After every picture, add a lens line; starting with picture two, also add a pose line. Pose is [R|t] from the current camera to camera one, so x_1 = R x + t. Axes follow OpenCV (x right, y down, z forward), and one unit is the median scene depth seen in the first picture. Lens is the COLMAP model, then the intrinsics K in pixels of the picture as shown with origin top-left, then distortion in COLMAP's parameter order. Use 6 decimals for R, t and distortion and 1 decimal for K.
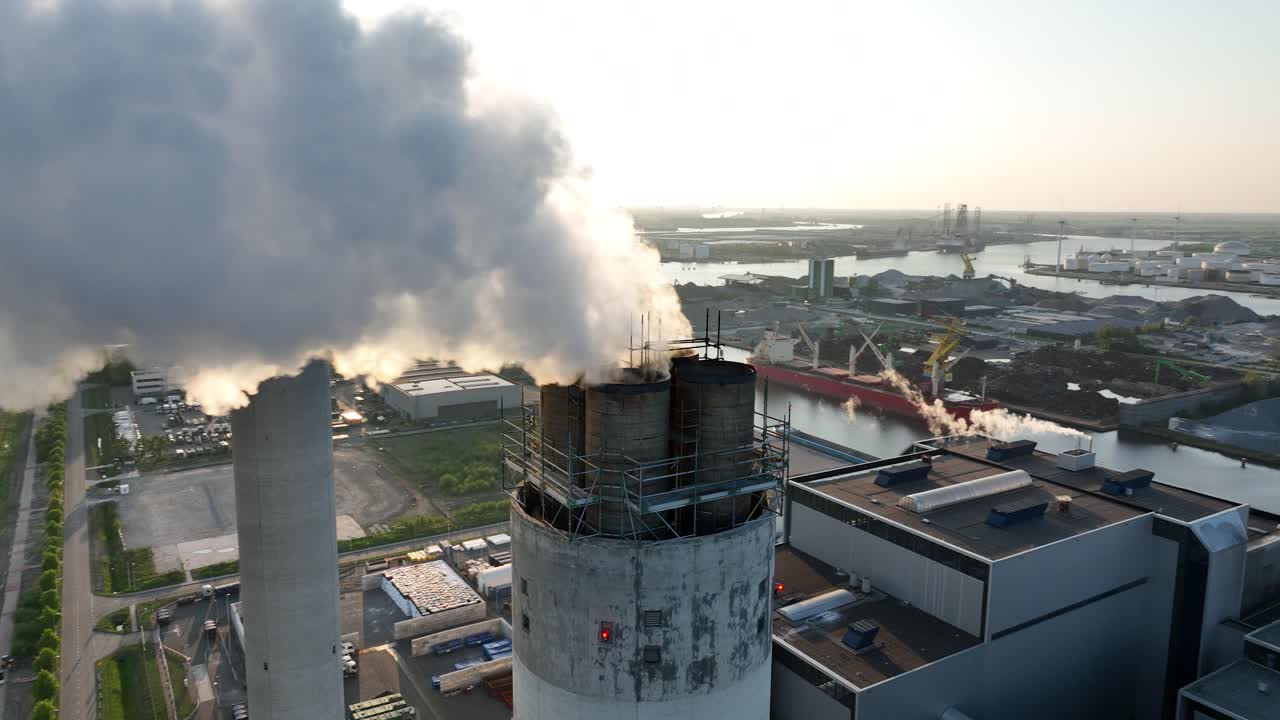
lens RADIAL K [[956.7, 0, 619.7], [0, 956.7, 338.6], [0, 0, 1]] dist [0.002058, 0.013266]
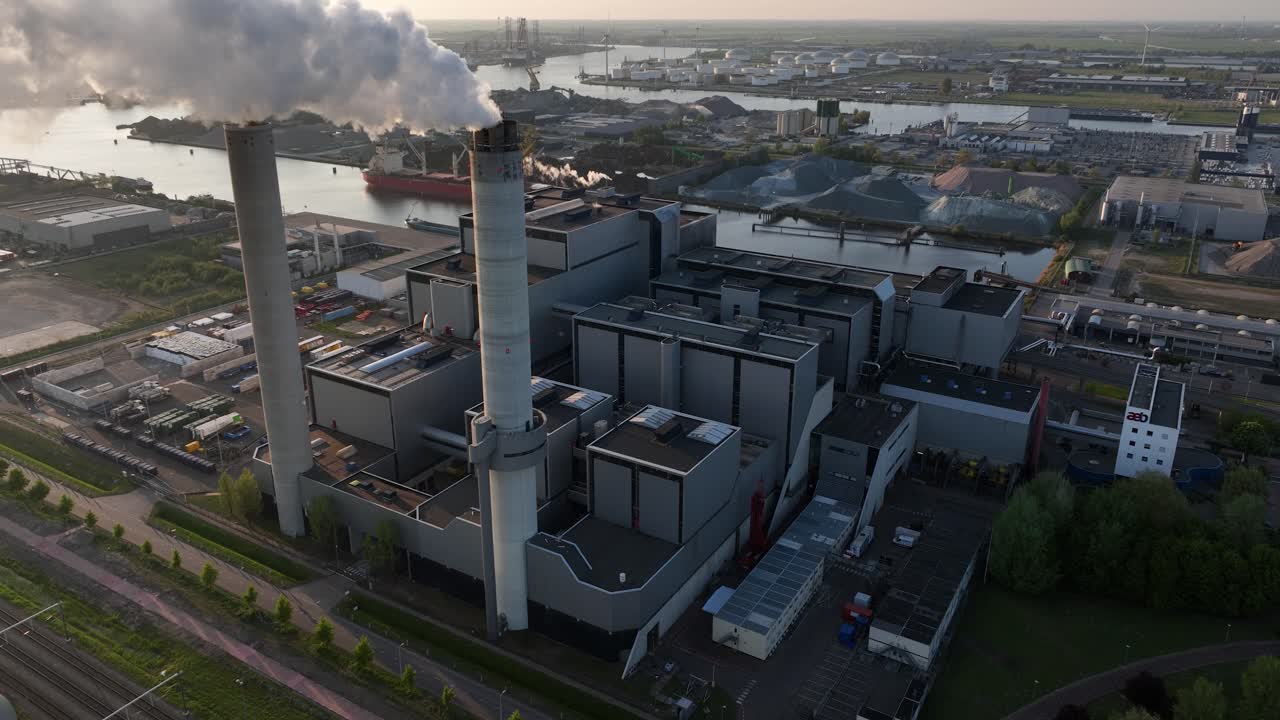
lens RADIAL K [[956.7, 0, 632.5], [0, 956.7, 358.9], [0, 0, 1]] dist [0.002058, 0.013266]
pose [[0.899989, -0.158626, 0.406027, -0.165139], [0.072121, 0.972788, 0.220187, 0.019415], [-0.429906, -0.168883, 0.886938, -0.421829]]
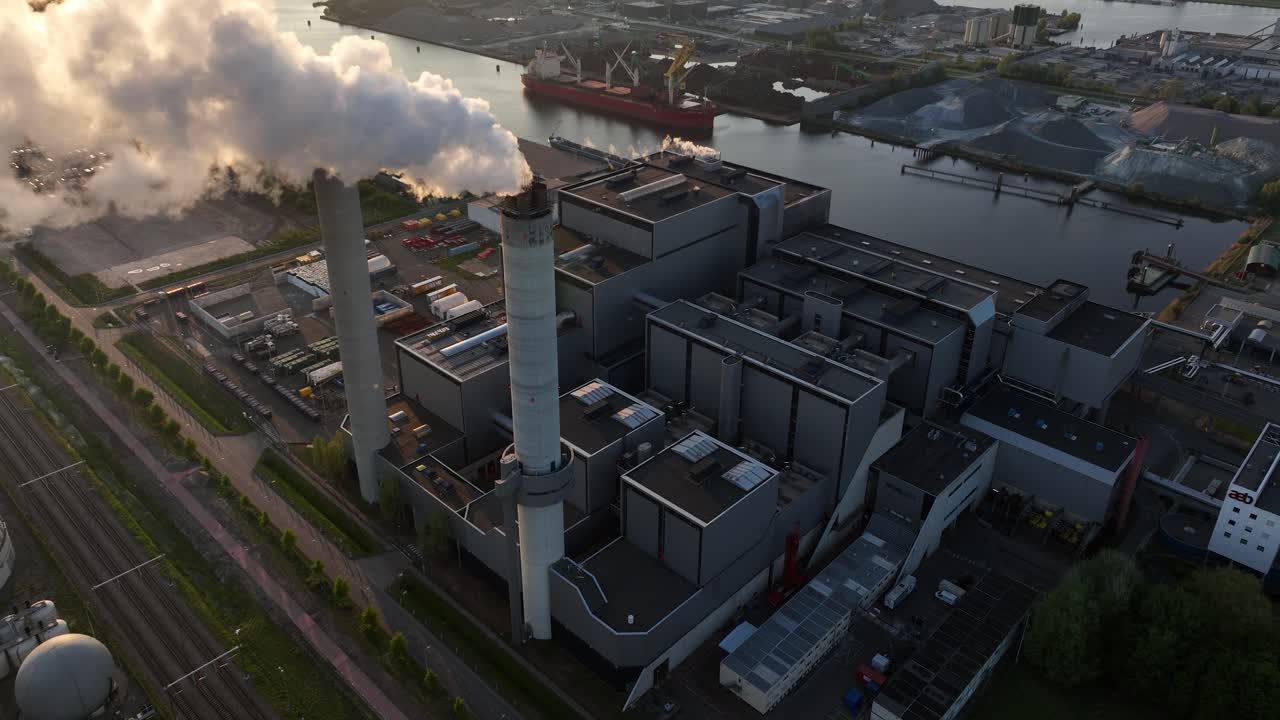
lens RADIAL K [[956.7, 0, 607.9], [0, 956.7, 356.0], [0, 0, 1]] dist [0.002058, 0.013266]
pose [[0.973619, -0.116556, 0.196165, -0.068164], [0.045741, 0.941940, 0.332652, -0.083333], [-0.223548, -0.314903, 0.922422, -0.428576]]
